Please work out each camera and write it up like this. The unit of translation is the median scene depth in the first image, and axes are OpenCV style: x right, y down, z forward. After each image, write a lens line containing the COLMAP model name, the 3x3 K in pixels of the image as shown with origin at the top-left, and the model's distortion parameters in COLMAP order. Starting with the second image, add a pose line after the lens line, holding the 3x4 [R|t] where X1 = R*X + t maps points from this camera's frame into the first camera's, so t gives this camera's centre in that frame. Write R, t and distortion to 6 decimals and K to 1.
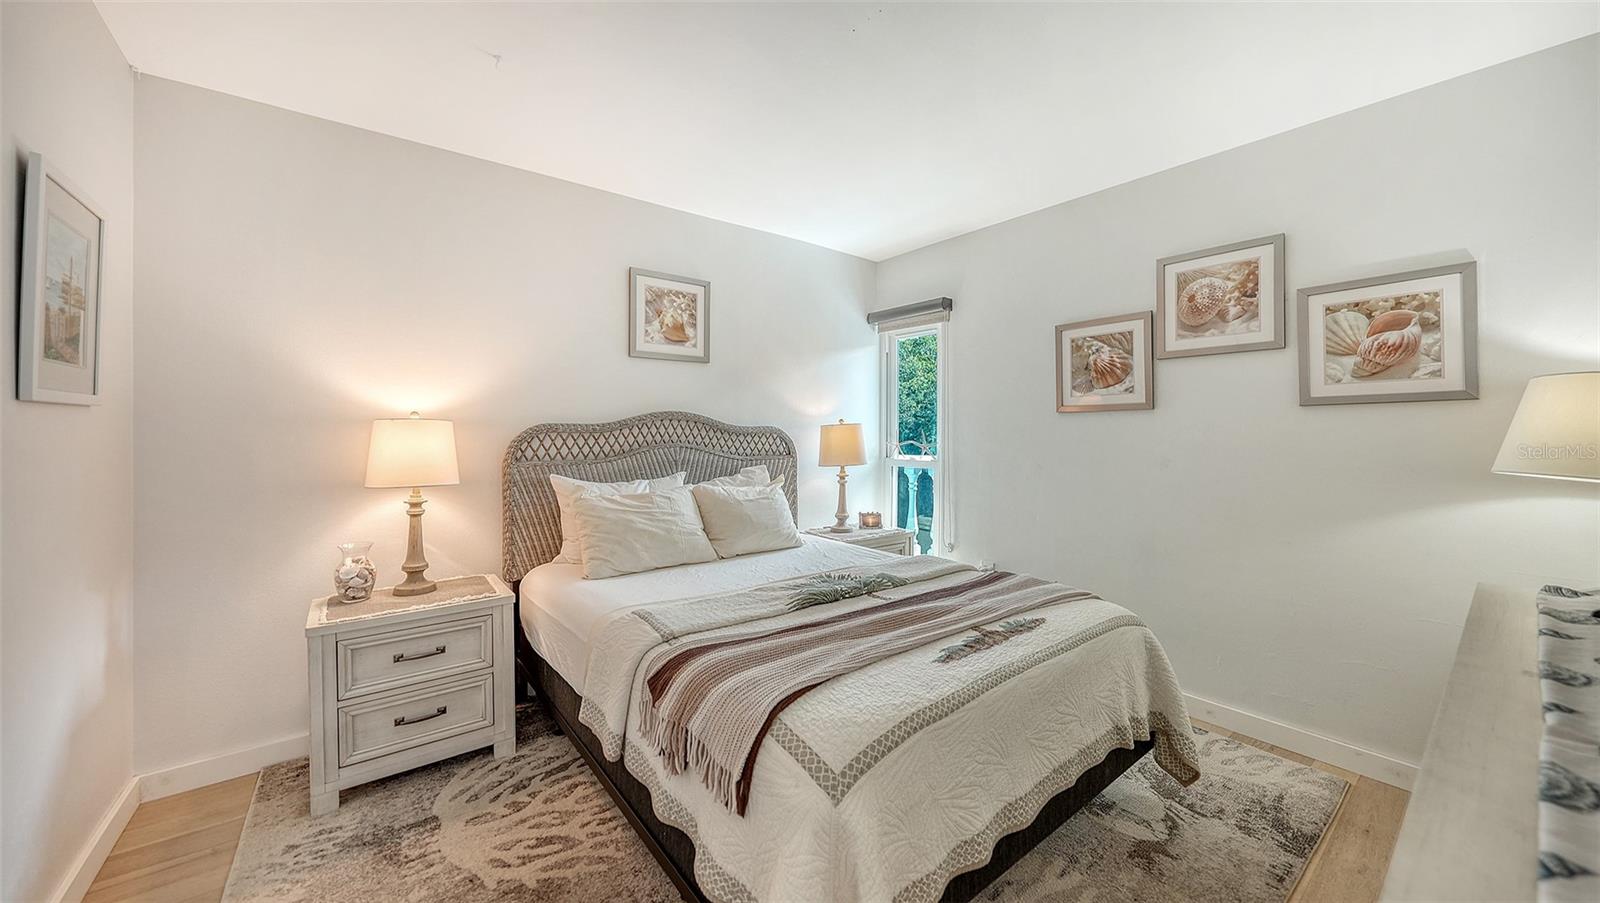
lens RADIAL K [[578.0, 0, 785.6], [0, 578.0, 444.4], [0, 0, 1]] dist [-0.011182, -0.000186]
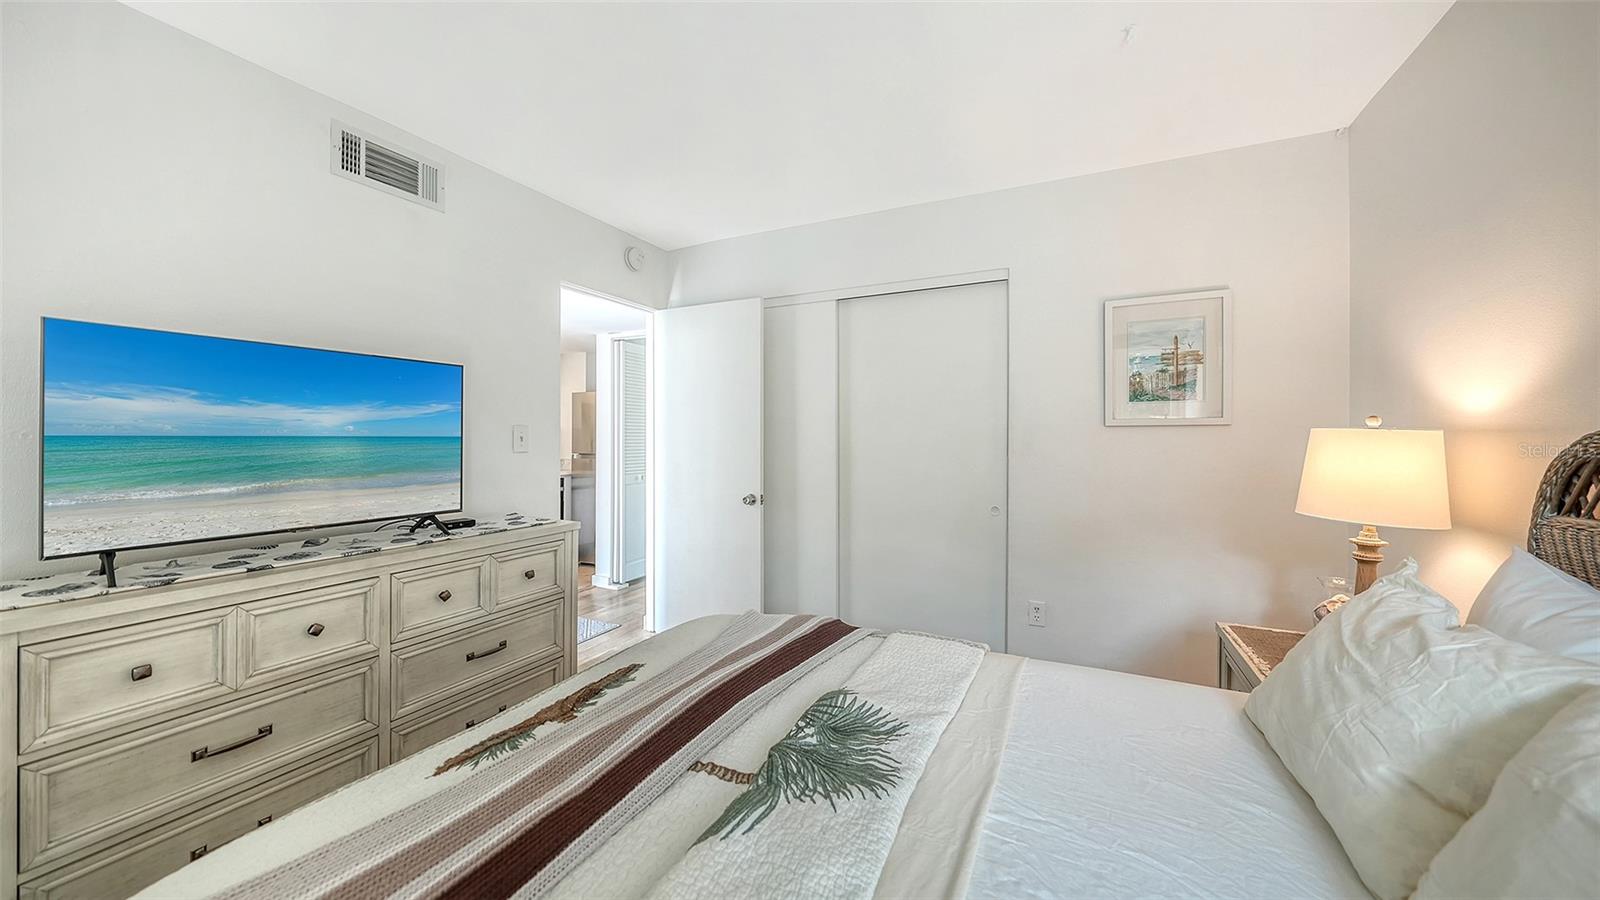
lens RADIAL K [[557.9, 0, 792.8], [0, 557.9, 436.5], [0, 0, 1]] dist [-0.001033, -0.000768]
pose [[-0.900336, -0.005161, -0.435165, 0.222843], [-0.013122, 0.999797, 0.015292, -0.023701], [0.434997, 0.019478, -0.900221, 0.980537]]
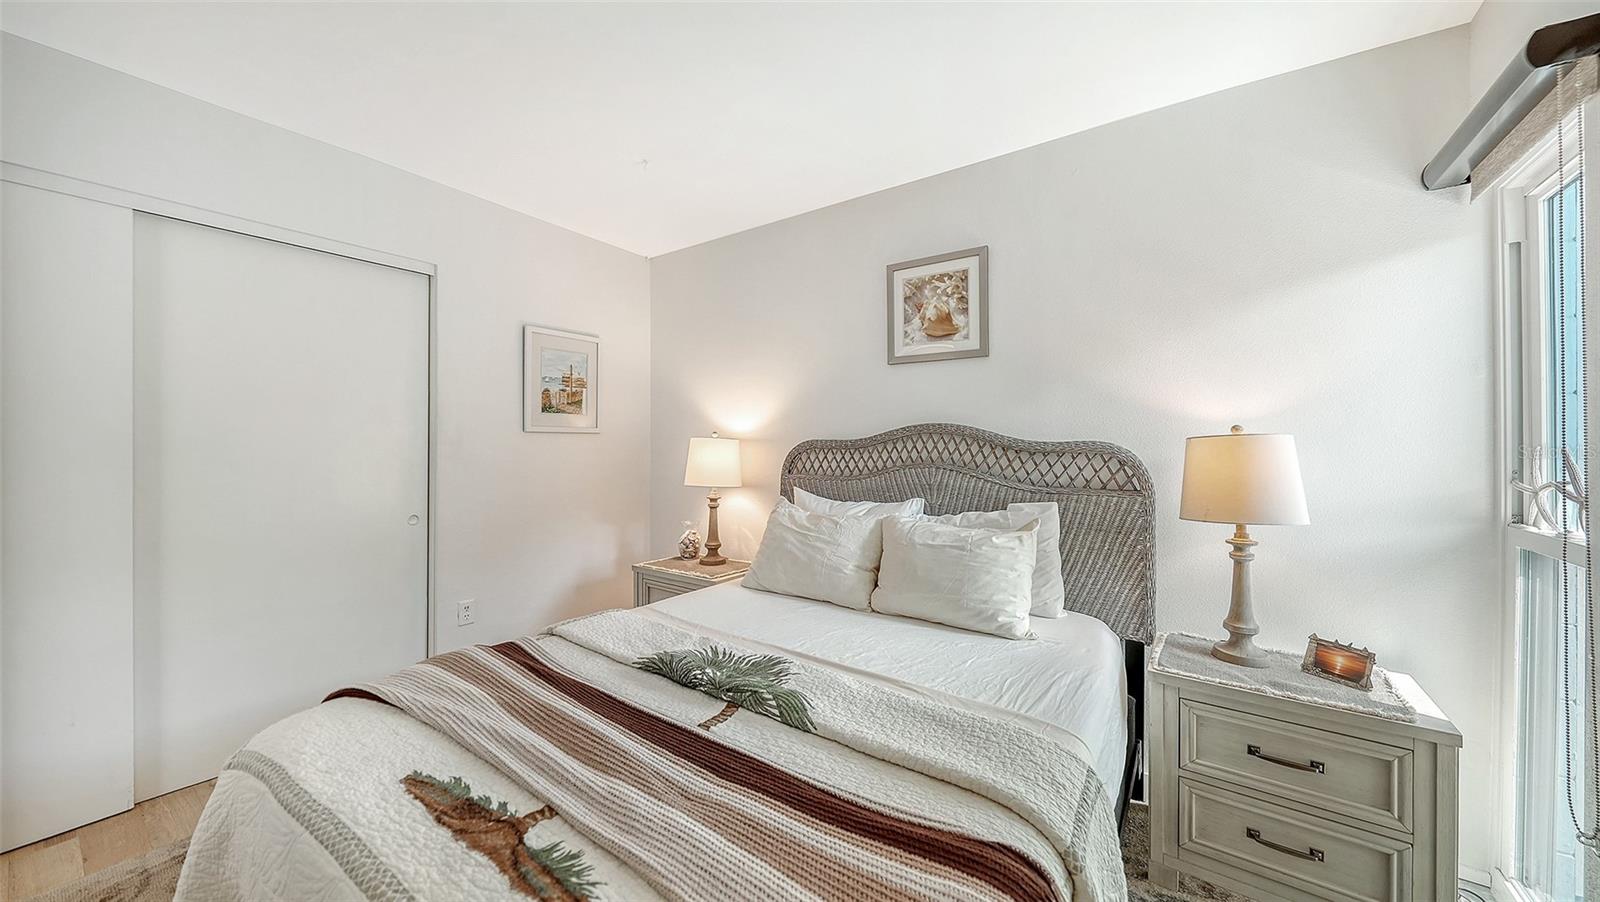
lens RADIAL K [[558.6, 0, 799.8], [0, 558.6, 439.3], [0, 0, 1]] dist [-0.001063, -0.000208]
pose [[0.288743, -0.007213, -0.957379, 0.517114], [-0.026951, 0.999514, -0.015659, -0.017163], [0.957027, 0.030323, 0.288409, 0.608369]]
